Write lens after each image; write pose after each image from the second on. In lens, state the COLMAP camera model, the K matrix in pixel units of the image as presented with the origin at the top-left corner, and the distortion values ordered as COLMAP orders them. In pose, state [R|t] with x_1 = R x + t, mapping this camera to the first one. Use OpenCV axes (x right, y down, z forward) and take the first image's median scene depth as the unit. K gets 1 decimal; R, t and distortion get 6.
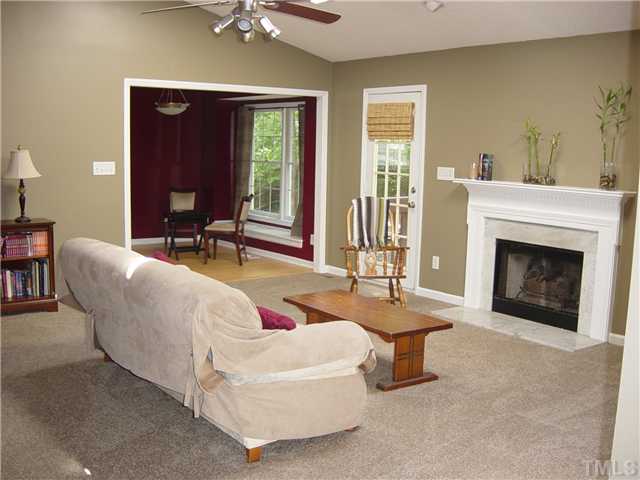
lens RADIAL K [[746.6, 0, 318.4], [0, 746.6, 226.7], [0, 0, 1]] dist [-0.144918, 0.009980]
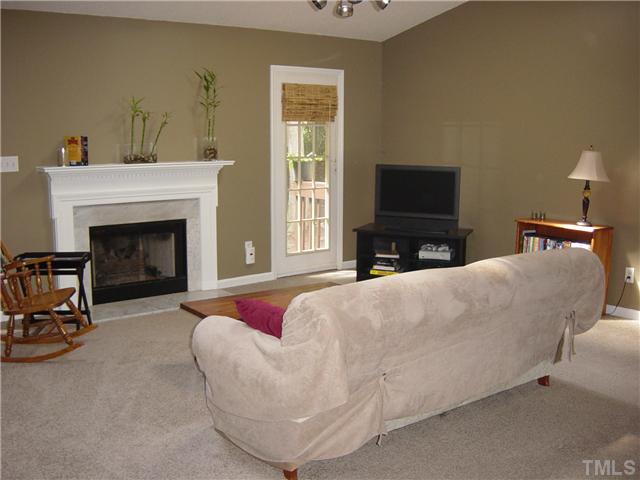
lens RADIAL K [[707.1, 0, 320.0], [0, 707.1, 240.0], [0, 0, 1]] dist [-0.120100, 0.004855]
pose [[-0.034048, -0.175029, 0.983974, -0.690986], [0.112739, 0.977588, 0.177794, -0.099622], [-0.993041, 0.116985, -0.013552, 0.796344]]
